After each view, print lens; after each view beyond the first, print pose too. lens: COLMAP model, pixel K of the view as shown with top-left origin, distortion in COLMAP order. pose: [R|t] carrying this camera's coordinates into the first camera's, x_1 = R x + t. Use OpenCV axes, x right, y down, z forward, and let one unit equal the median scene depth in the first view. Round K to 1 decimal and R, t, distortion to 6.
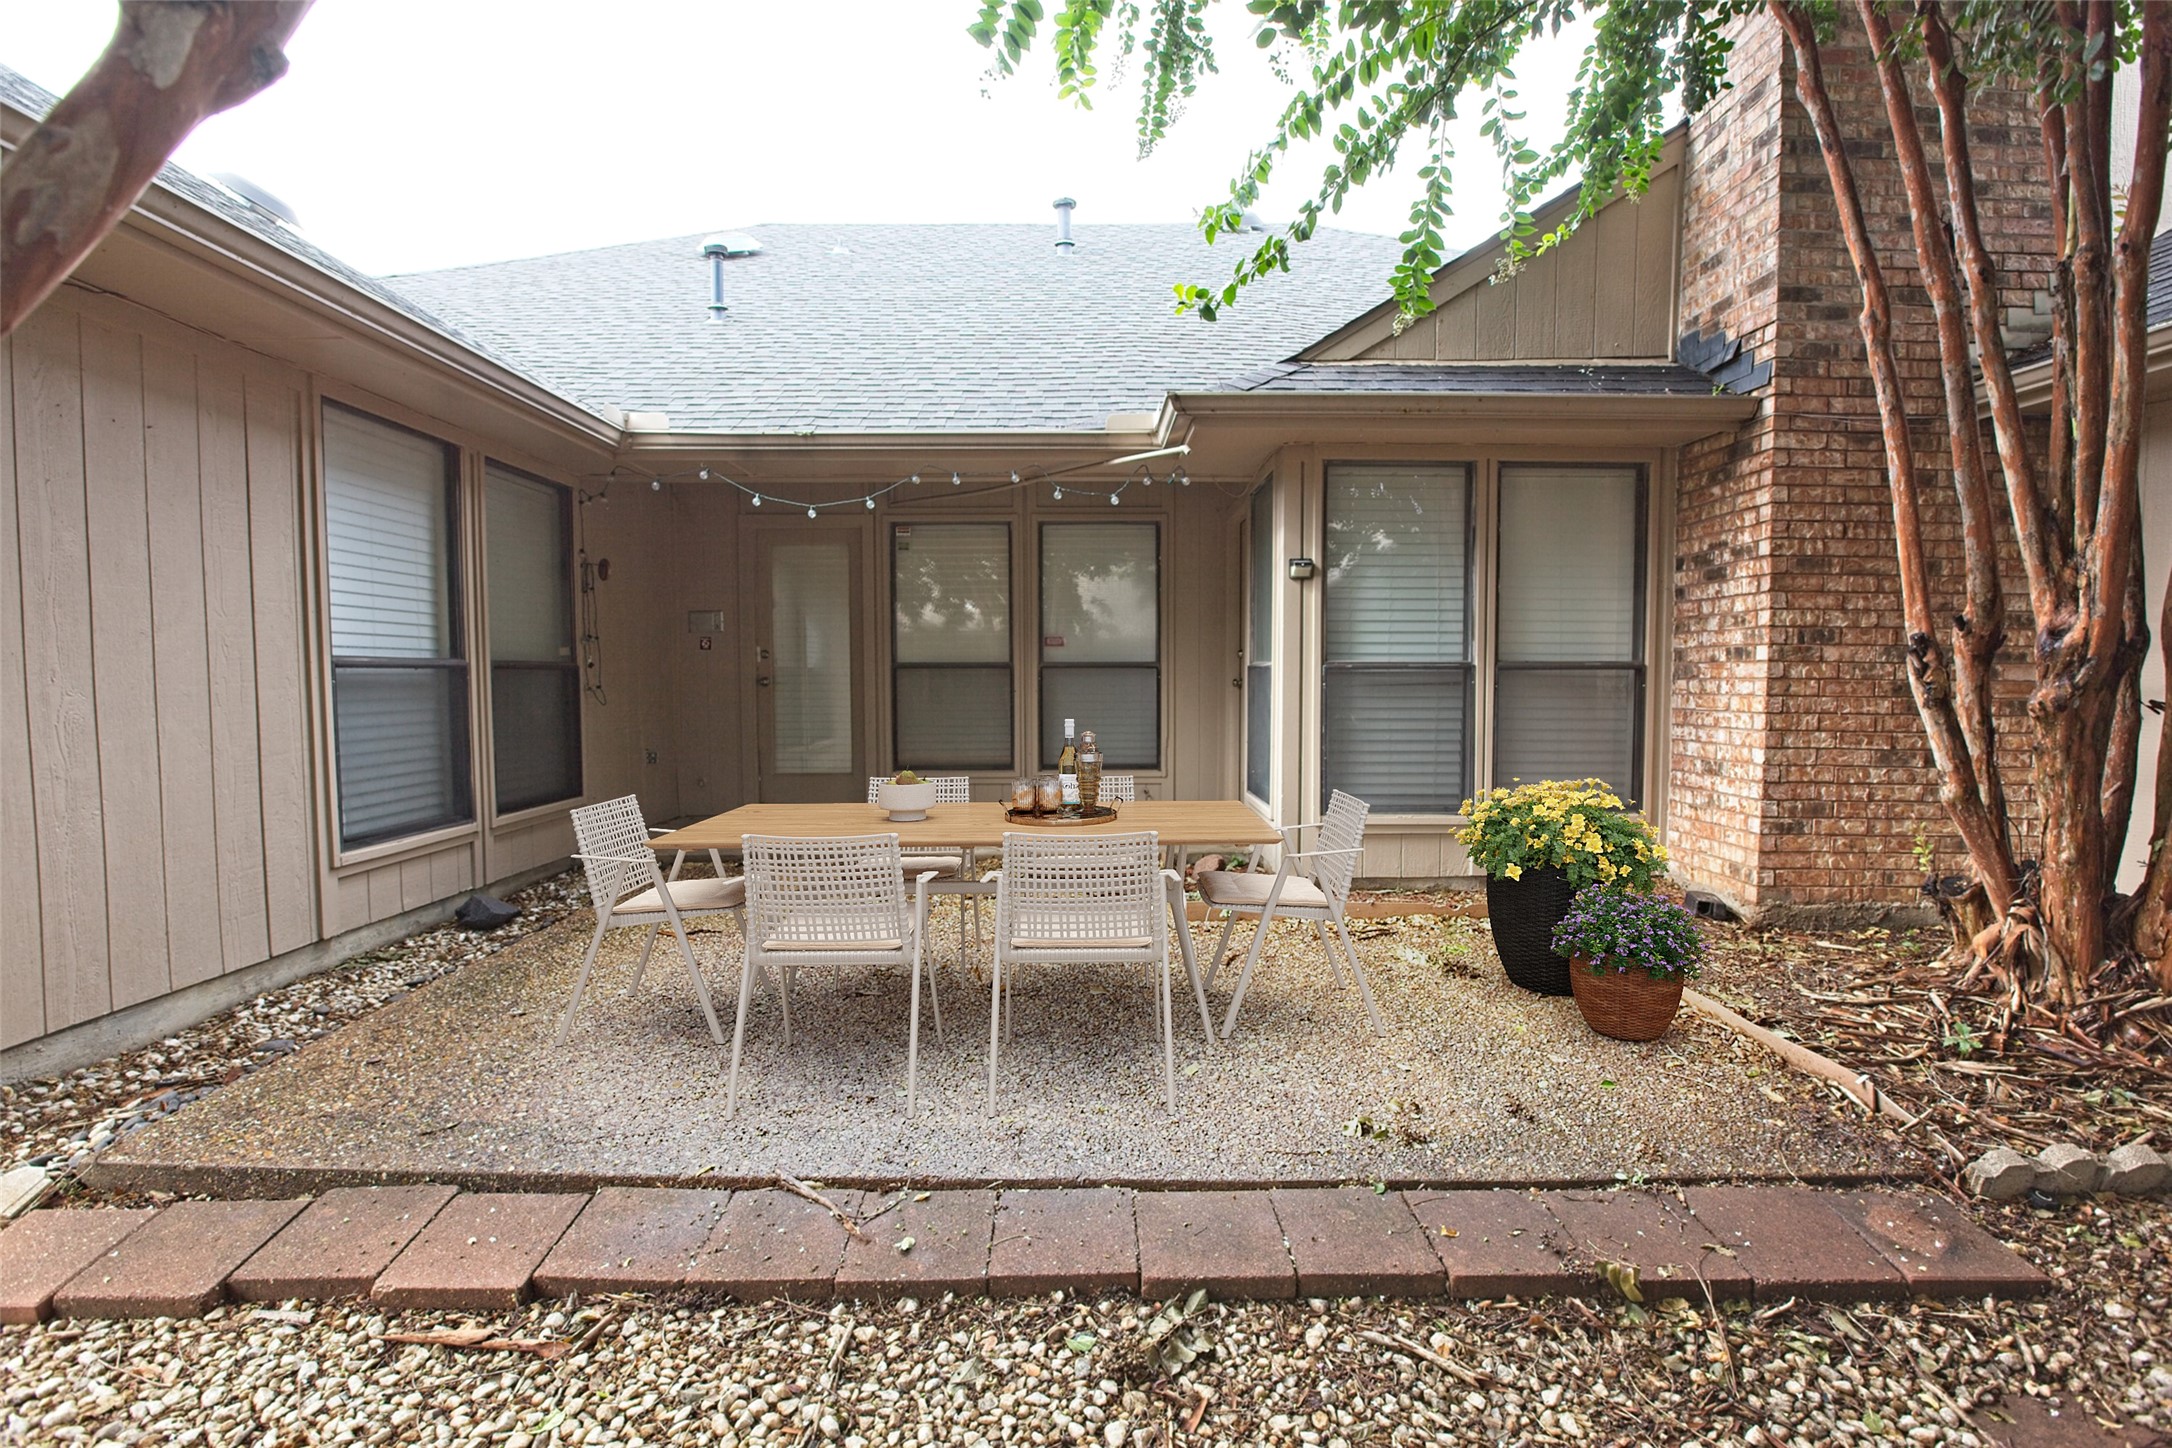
lens RADIAL K [[989.4, 0, 1091.8], [0, 989.4, 730.1], [0, 0, 1]] dist [-0.022765, 0.000448]
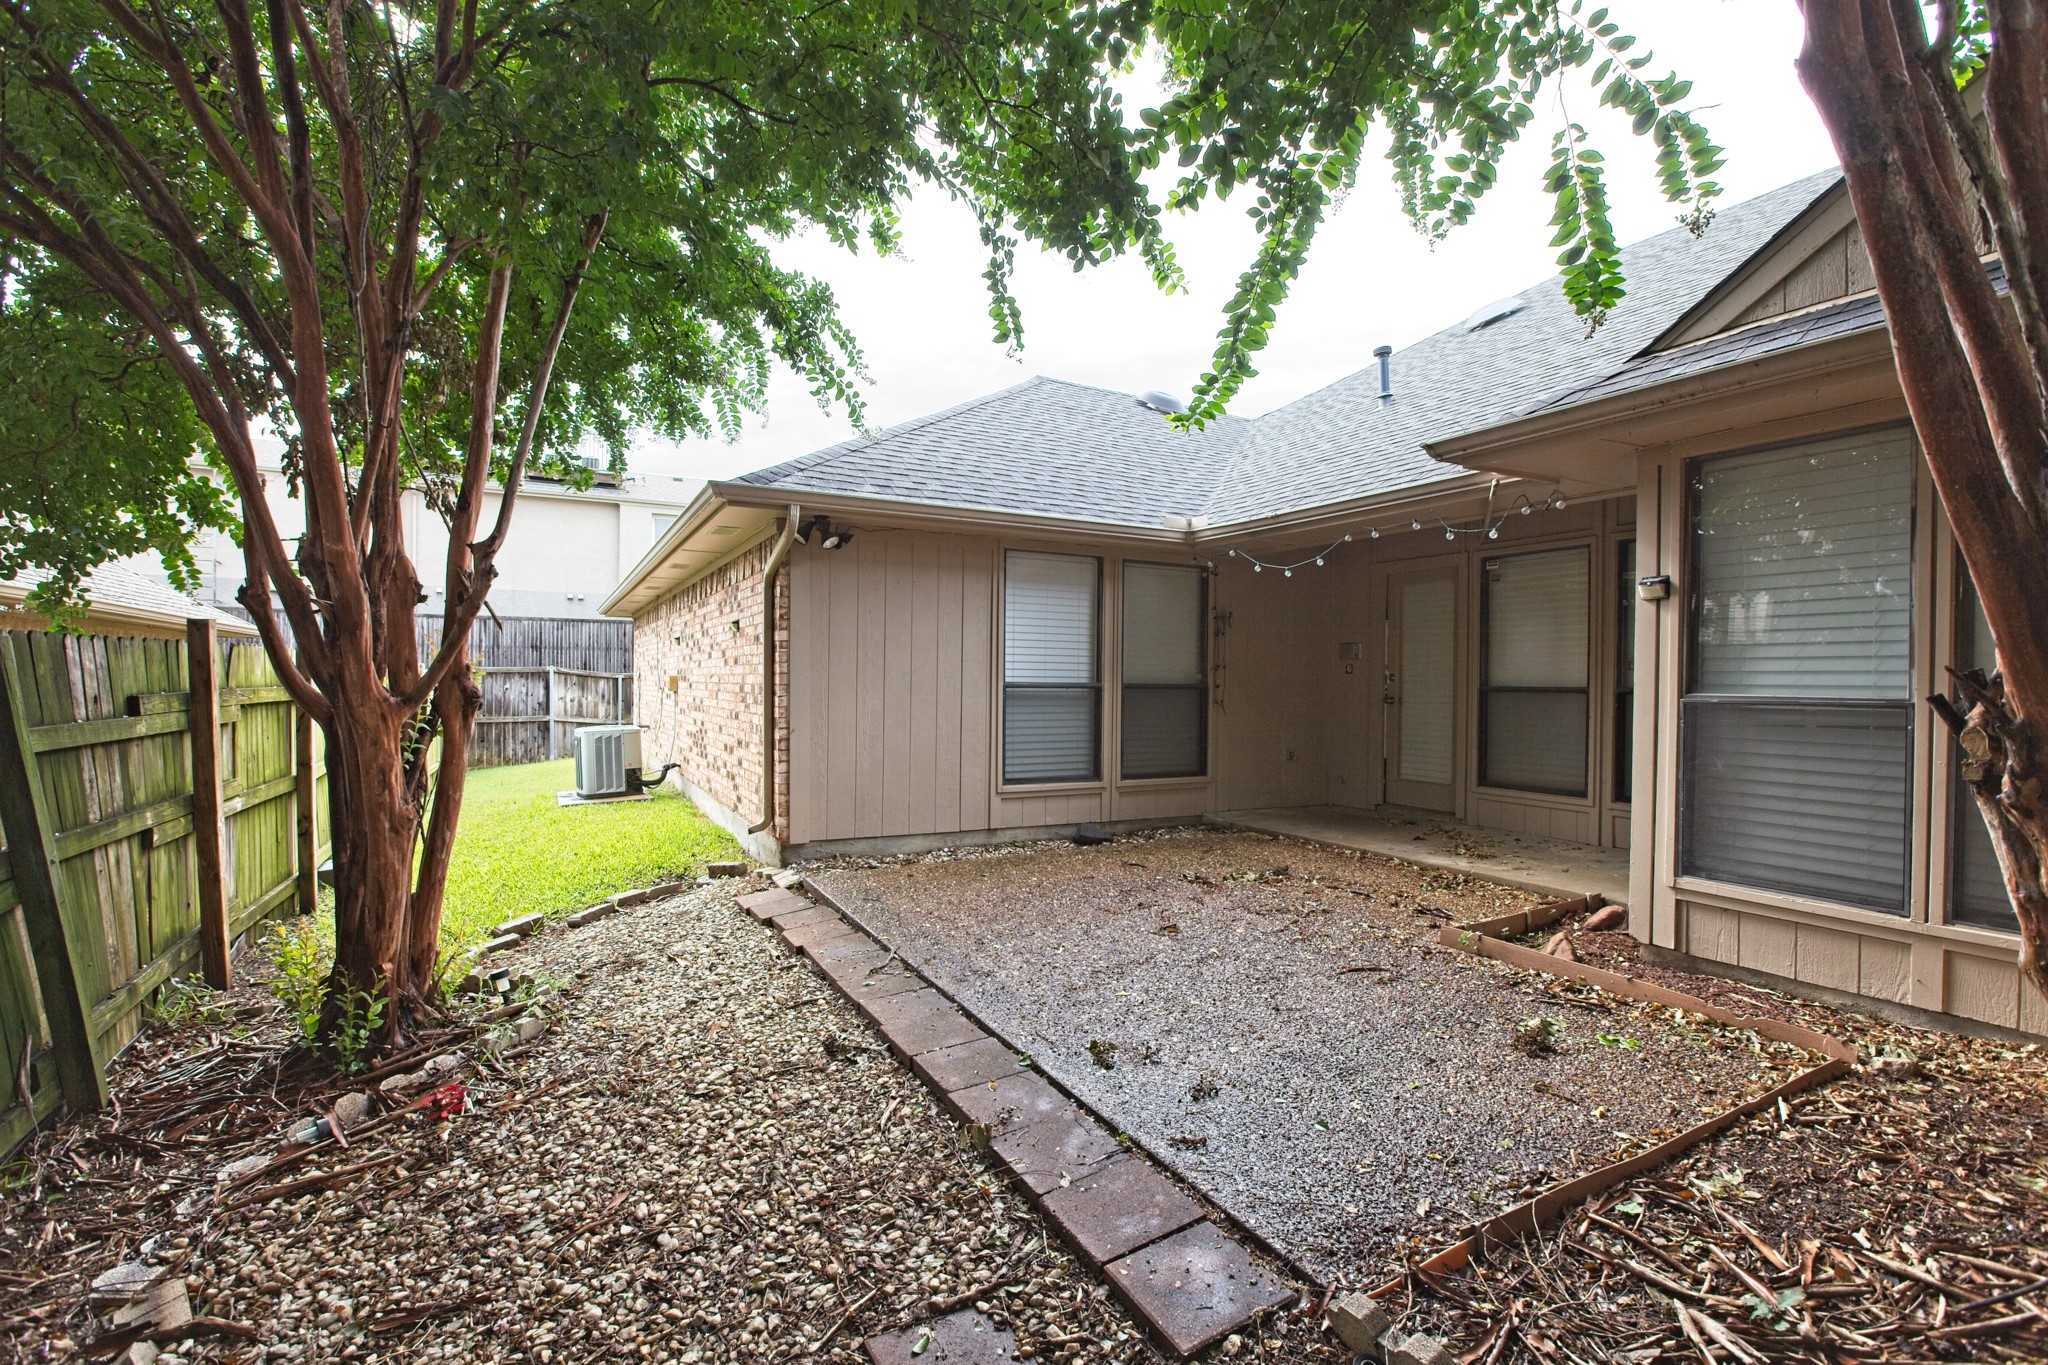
lens RADIAL K [[933.0, 0, 1041.9], [0, 933.0, 683.9], [0, 0, 1]] dist [-0.022765, 0.000448]
pose [[0.473237, 0.010267, -0.880875, 0.682656], [-0.062544, 0.997800, -0.021971, -0.028493], [0.878712, 0.065491, 0.472838, 0.152186]]
